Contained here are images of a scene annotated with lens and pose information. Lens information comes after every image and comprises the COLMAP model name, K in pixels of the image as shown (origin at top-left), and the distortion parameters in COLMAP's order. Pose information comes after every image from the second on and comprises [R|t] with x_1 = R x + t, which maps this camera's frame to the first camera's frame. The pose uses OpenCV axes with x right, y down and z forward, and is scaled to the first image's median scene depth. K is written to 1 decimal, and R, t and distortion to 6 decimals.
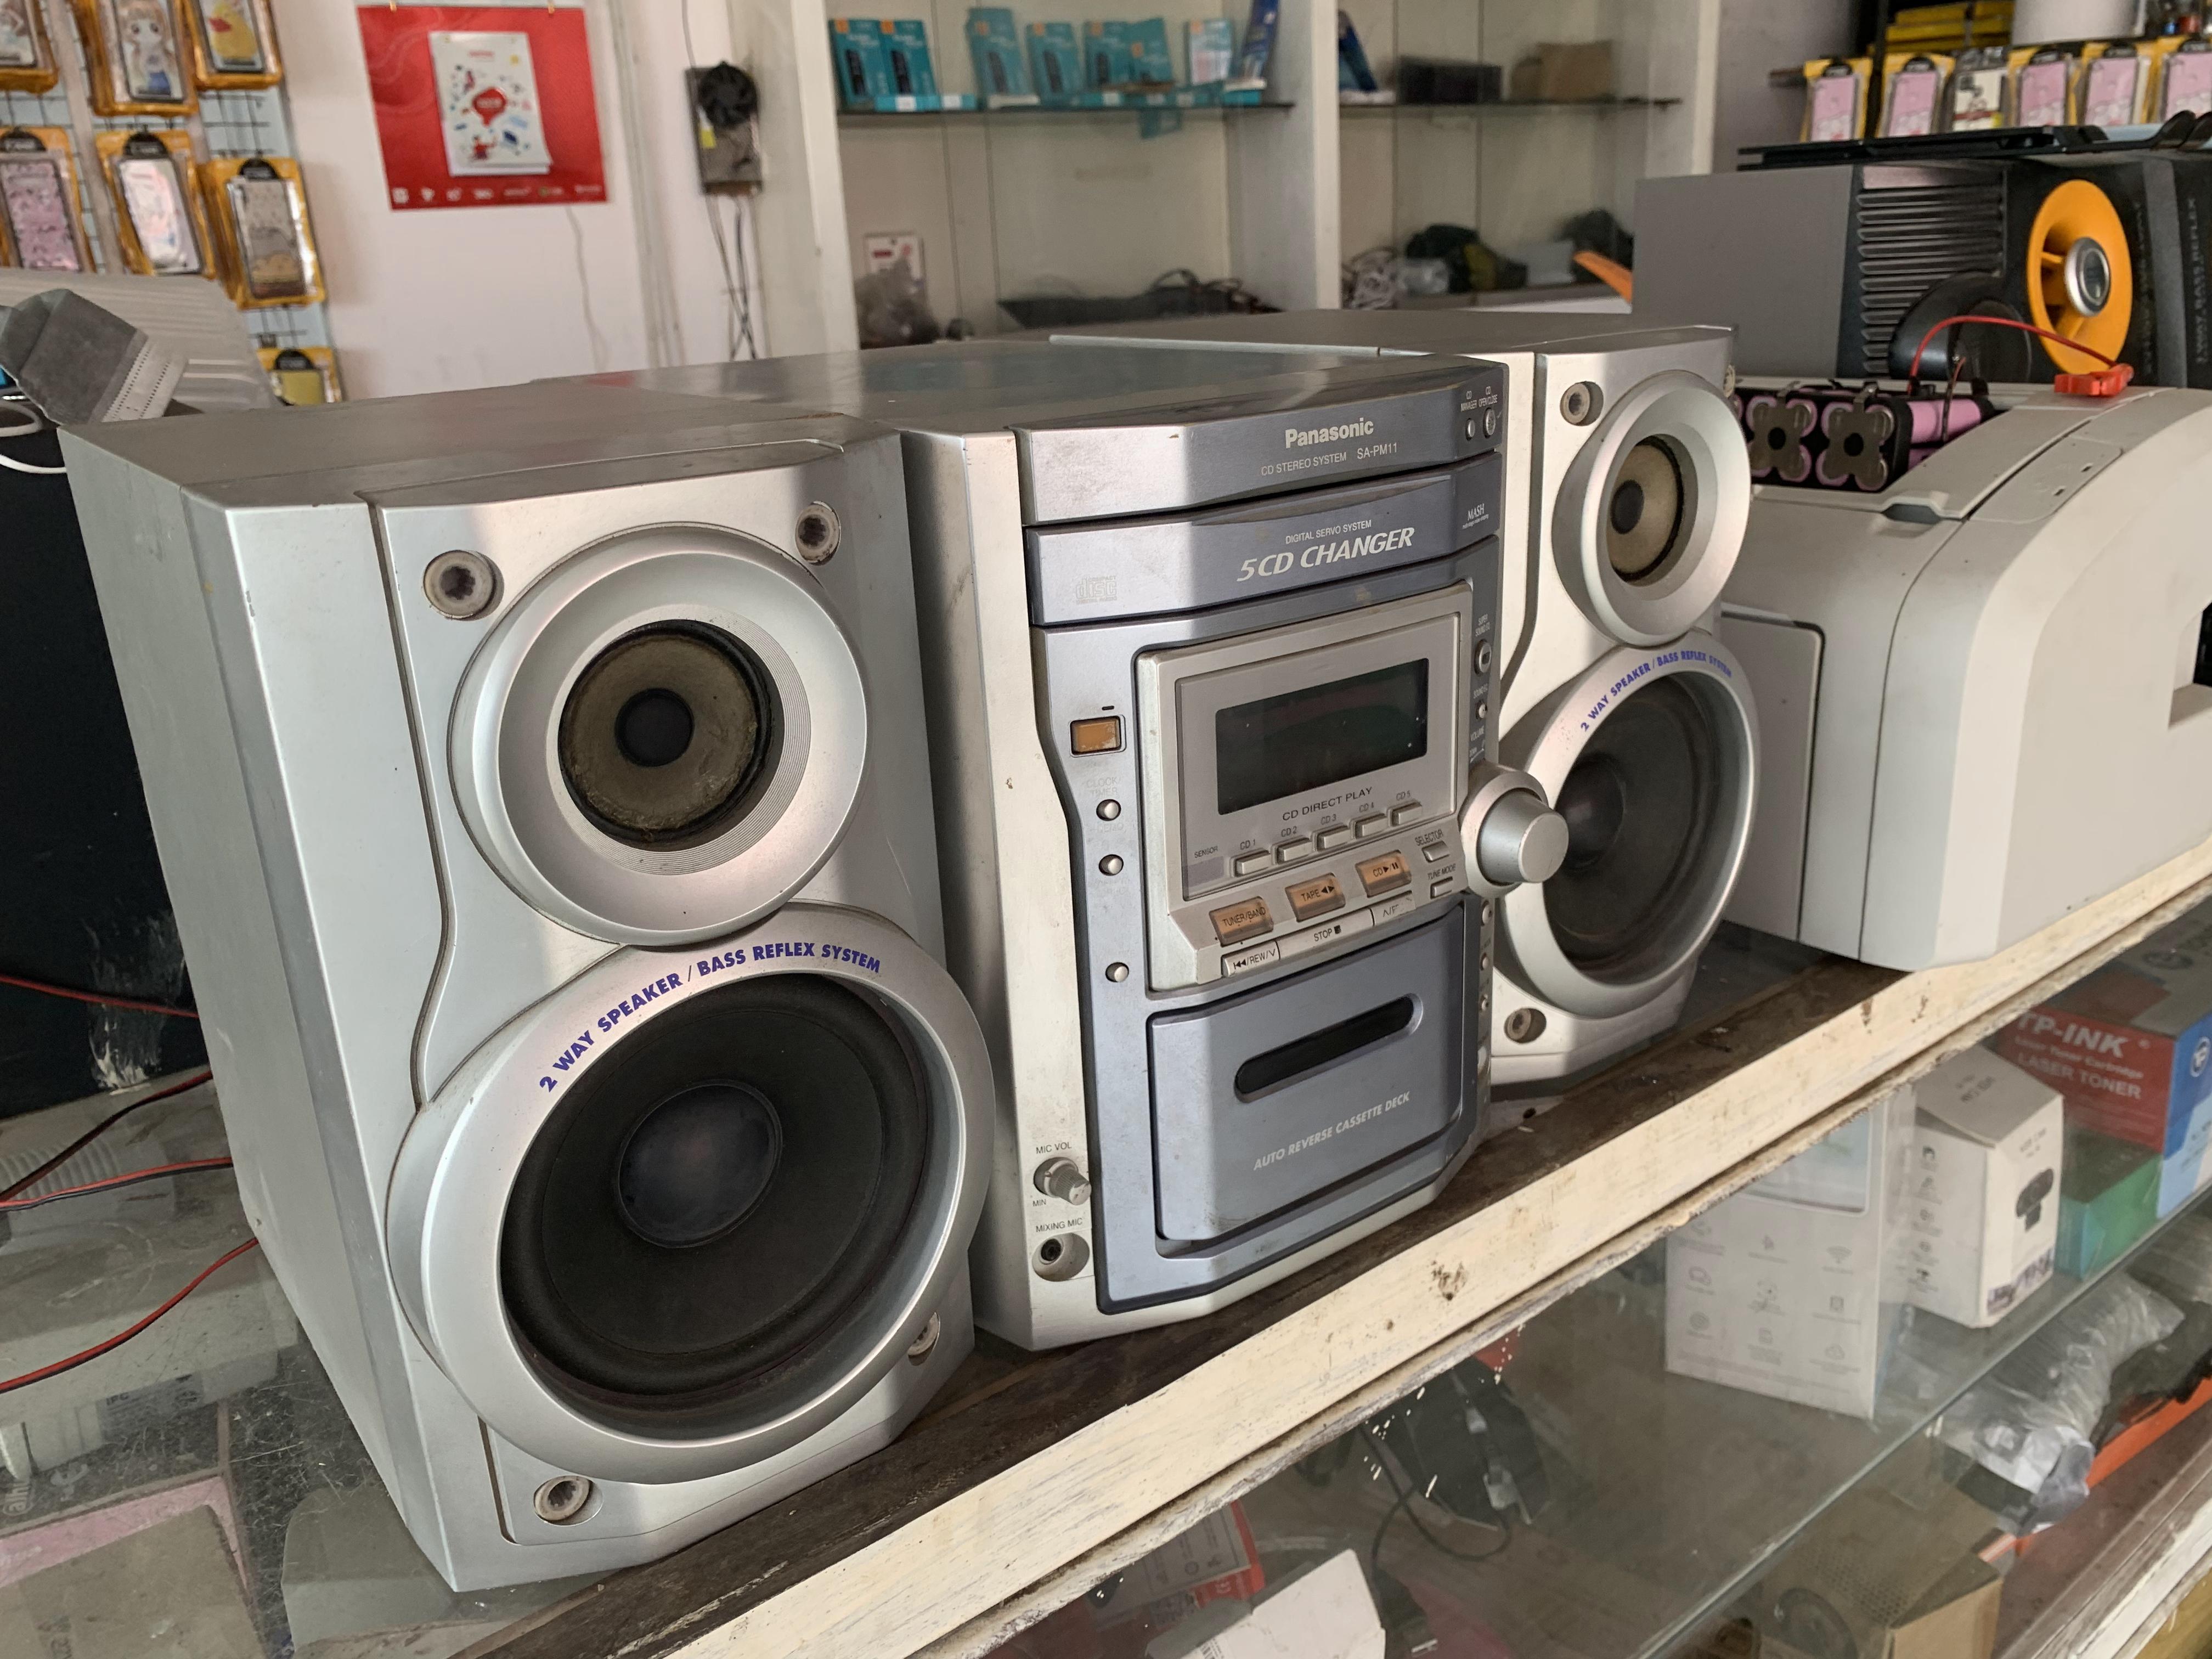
lens RADIAL K [[1719.2, 0, 1095.1], [0, 1719.2, 828.9], [0, 0, 1]] dist [0.029691, -0.036346]
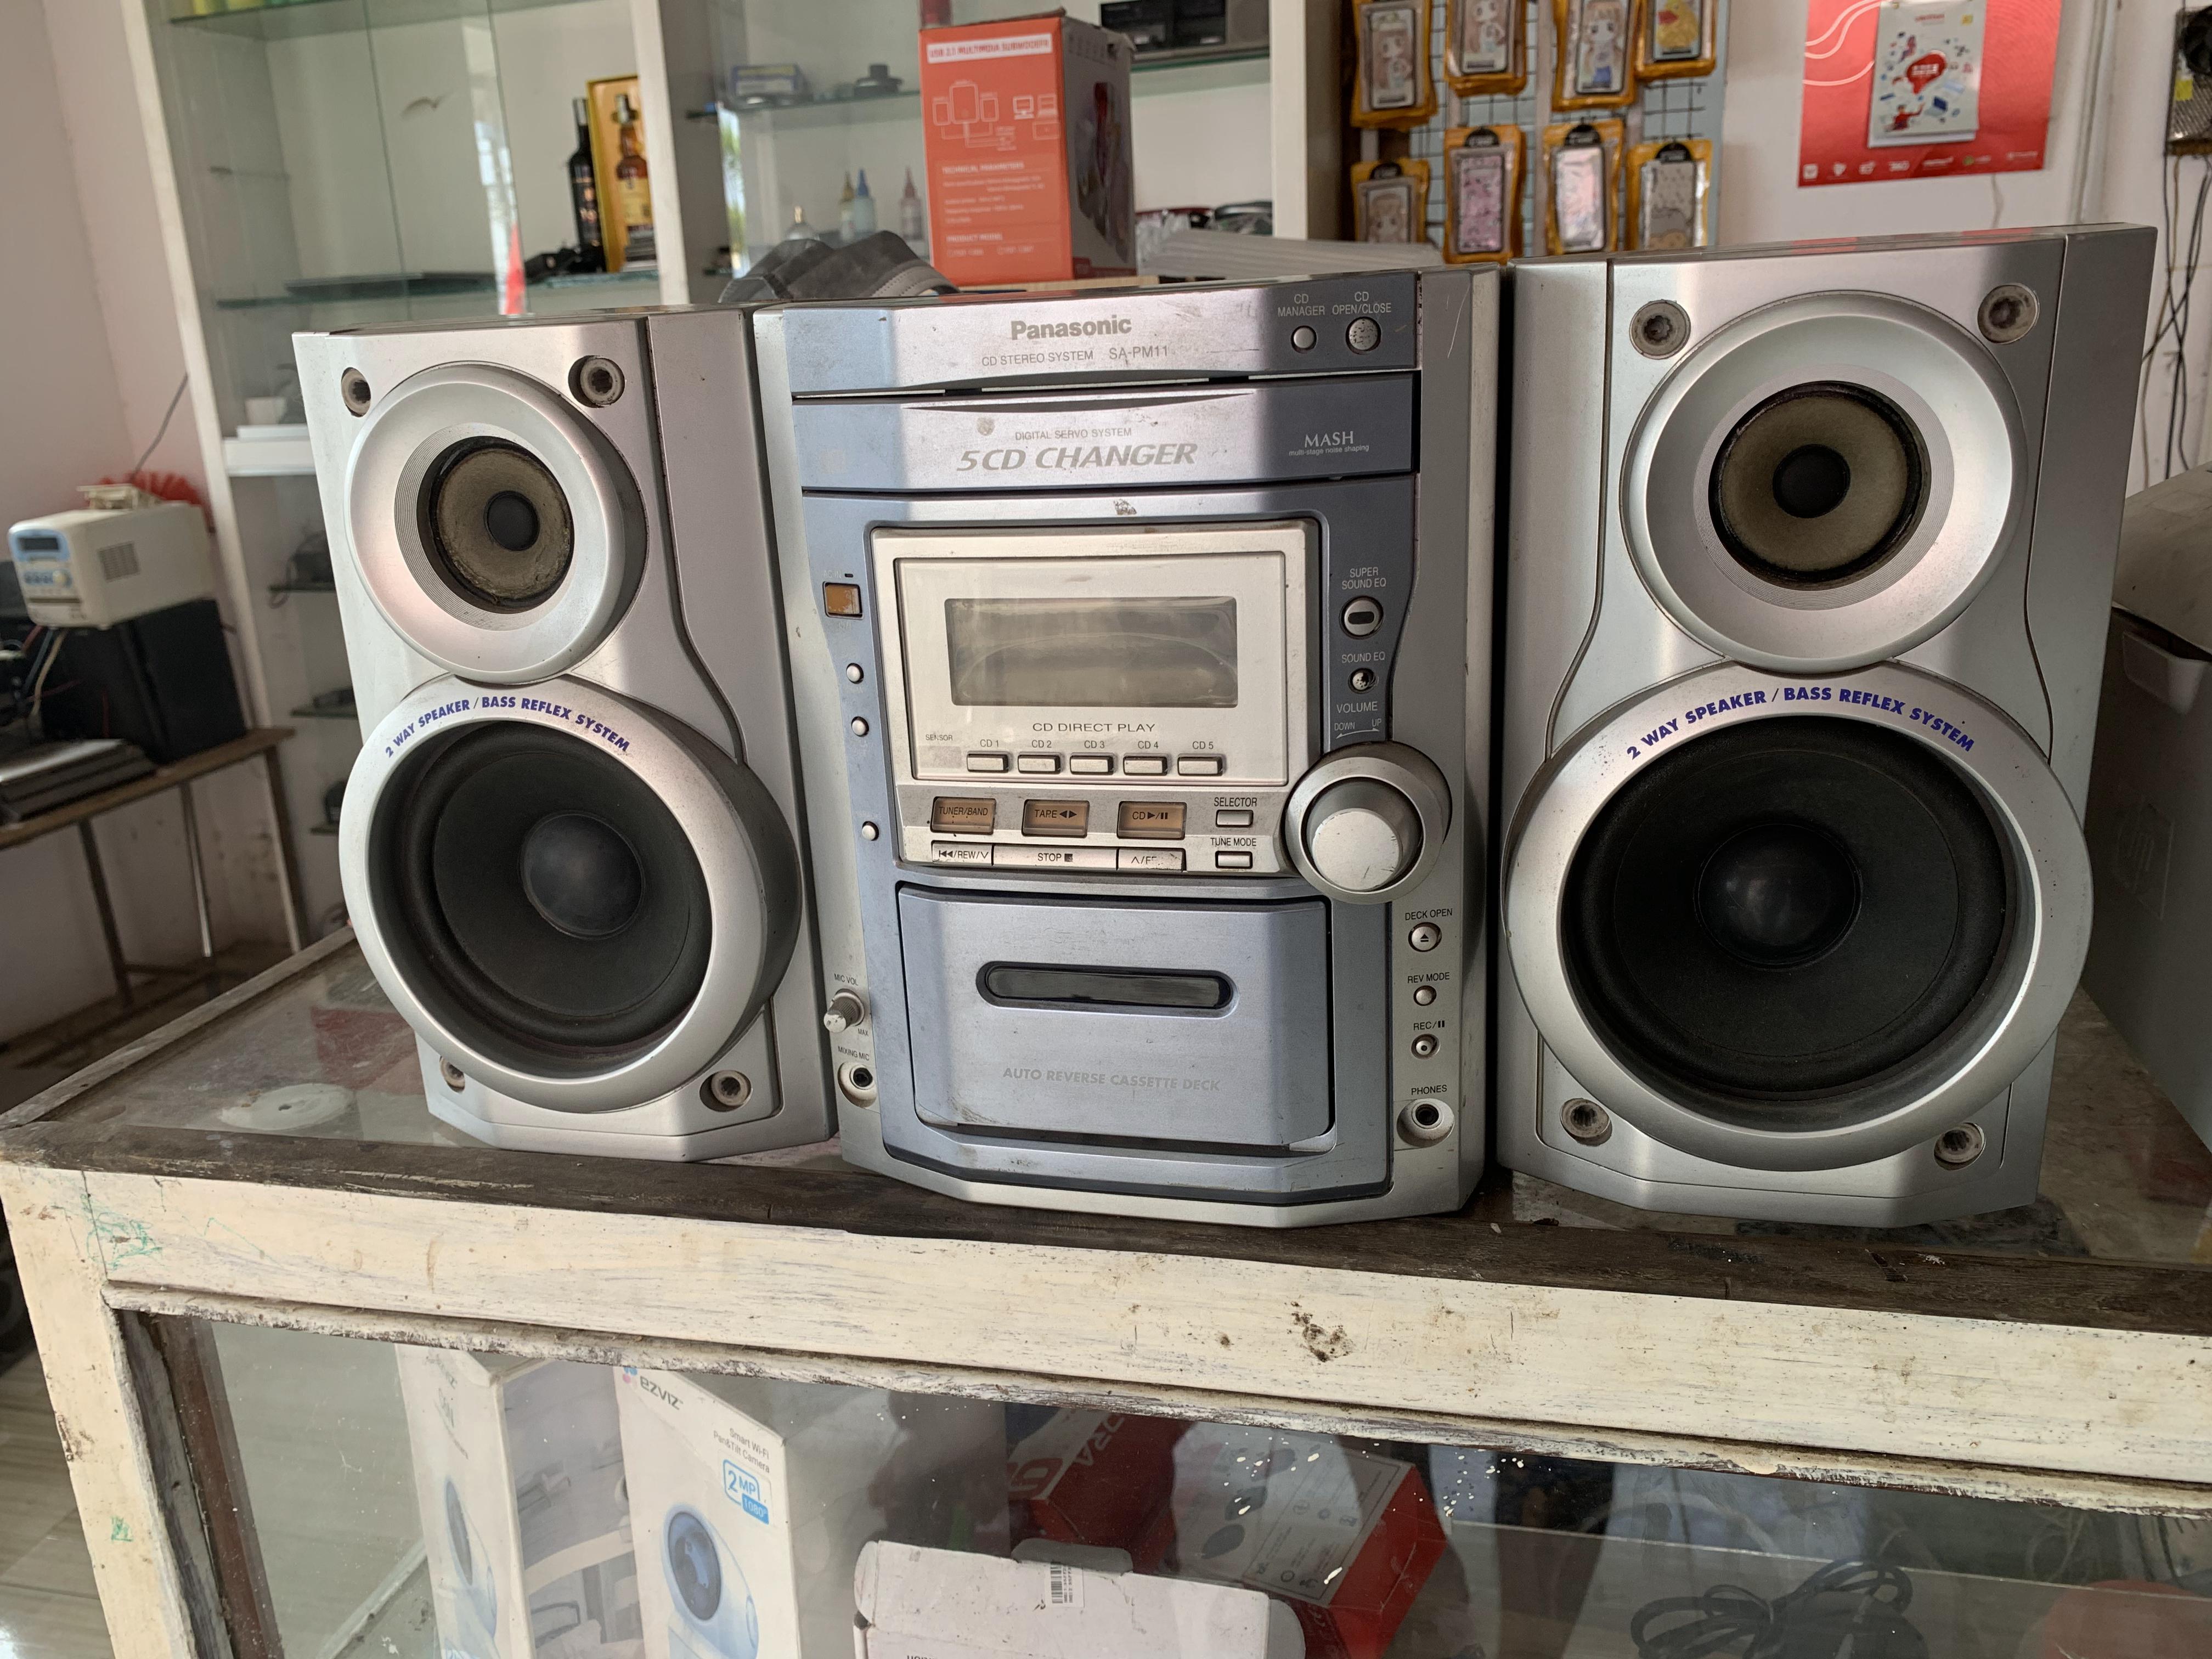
lens RADIAL K [[1719.2, 0, 1095.1], [0, 1719.2, 828.9], [0, 0, 1]] dist [0.029691, -0.036346]
pose [[0.631014, 0.237777, -0.738433, 0.180704], [-0.235339, 0.965686, 0.109848, -0.013800], [0.739213, 0.104467, 0.665320, 0.078178]]
